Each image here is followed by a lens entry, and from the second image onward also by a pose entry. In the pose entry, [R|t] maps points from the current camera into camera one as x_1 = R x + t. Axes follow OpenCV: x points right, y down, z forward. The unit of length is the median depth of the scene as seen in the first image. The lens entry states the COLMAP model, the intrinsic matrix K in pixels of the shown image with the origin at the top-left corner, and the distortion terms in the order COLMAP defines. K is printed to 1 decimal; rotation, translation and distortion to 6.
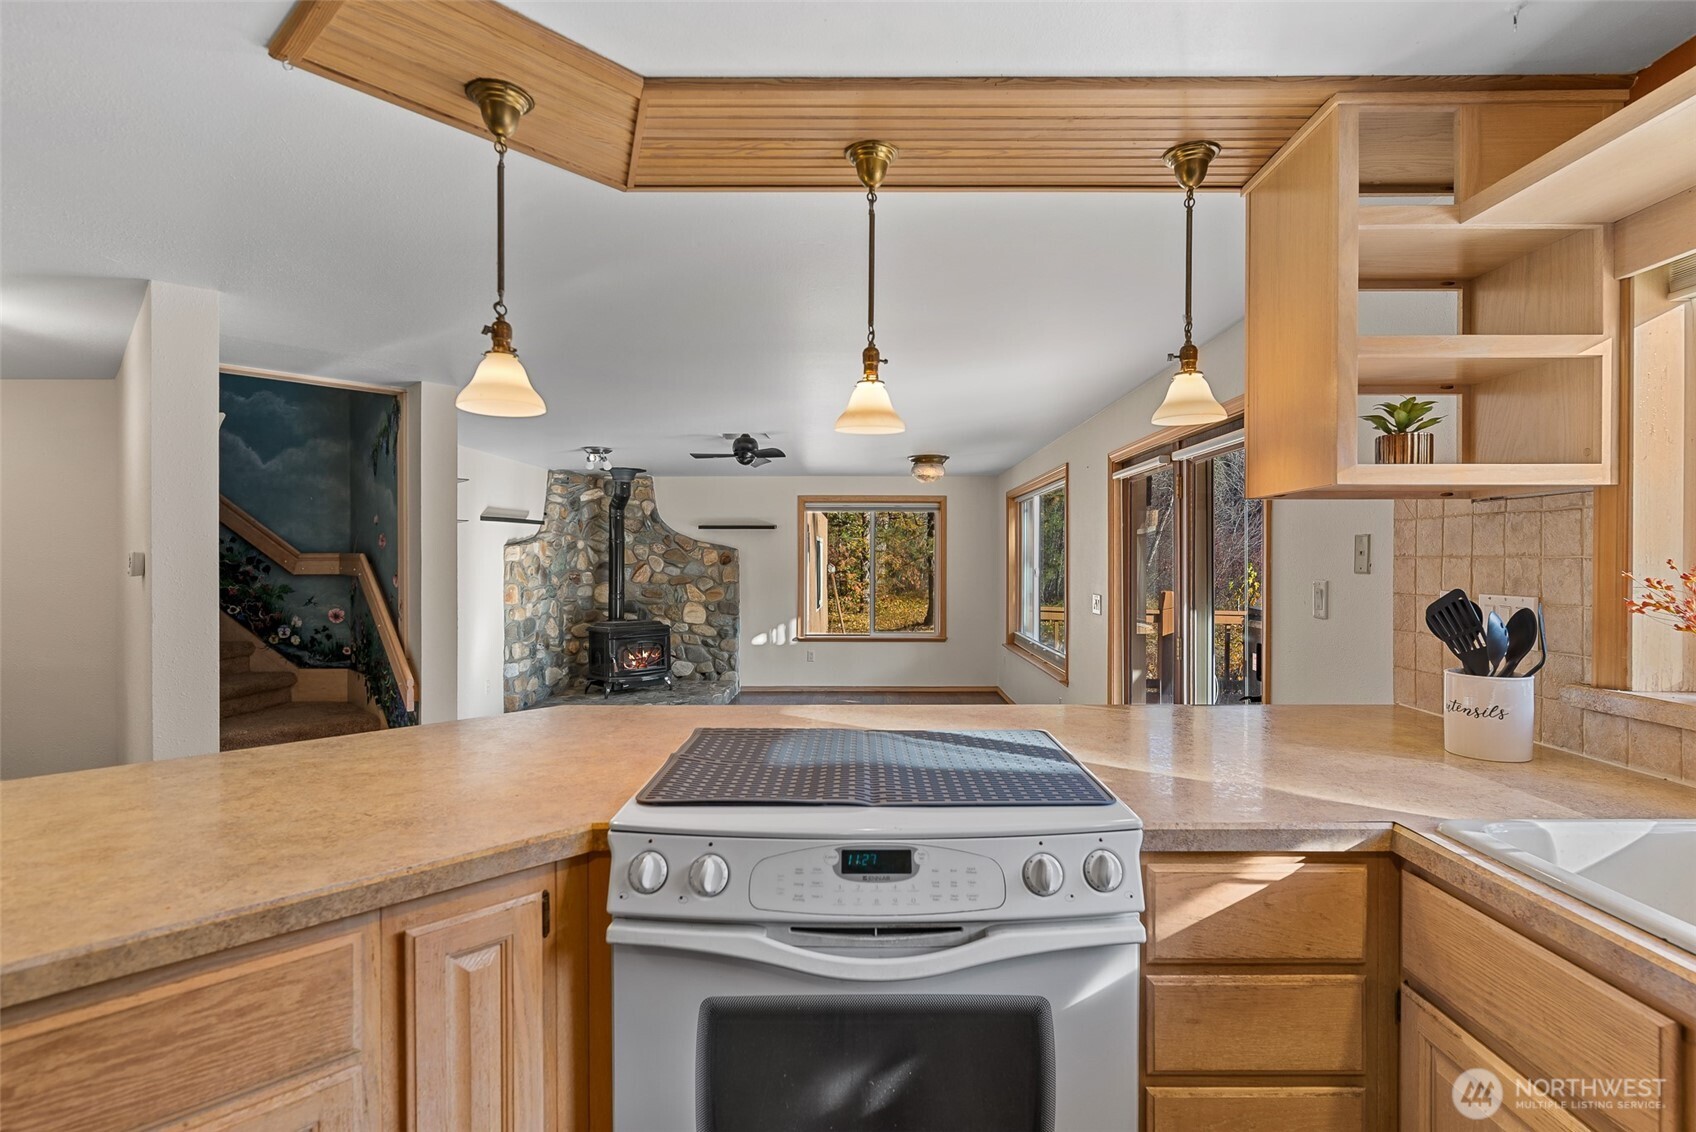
lens RADIAL K [[812.6, 0, 850.5], [0, 812.6, 563.1], [0, 0, 1]] dist [-0.001789, 0.000048]
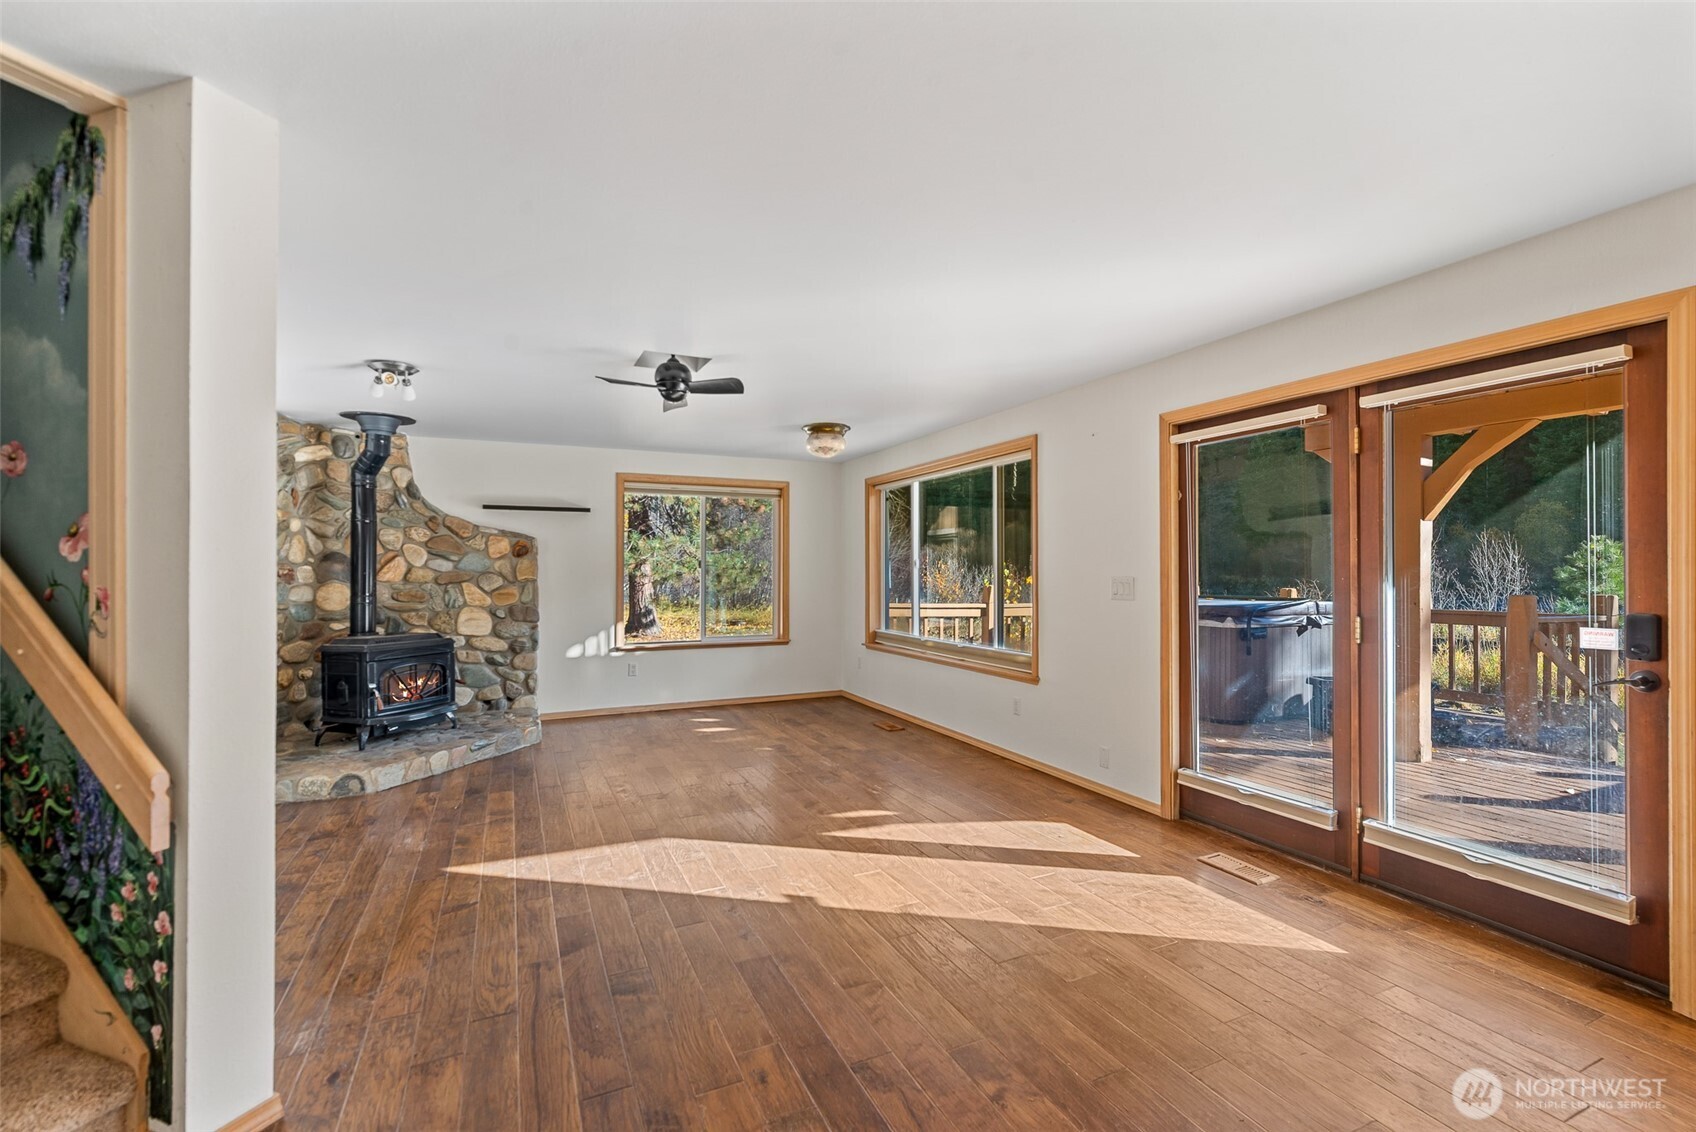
lens RADIAL K [[750.6, 0, 852.4], [0, 750.6, 568.2], [0, 0, 1]] dist [0.001734, 0.000267]
pose [[0.901666, -0.001595, 0.432431, -0.183213], [0.004955, 0.999966, -0.006644, 0.019290], [-0.432406, 0.008133, 0.901643, 0.233362]]
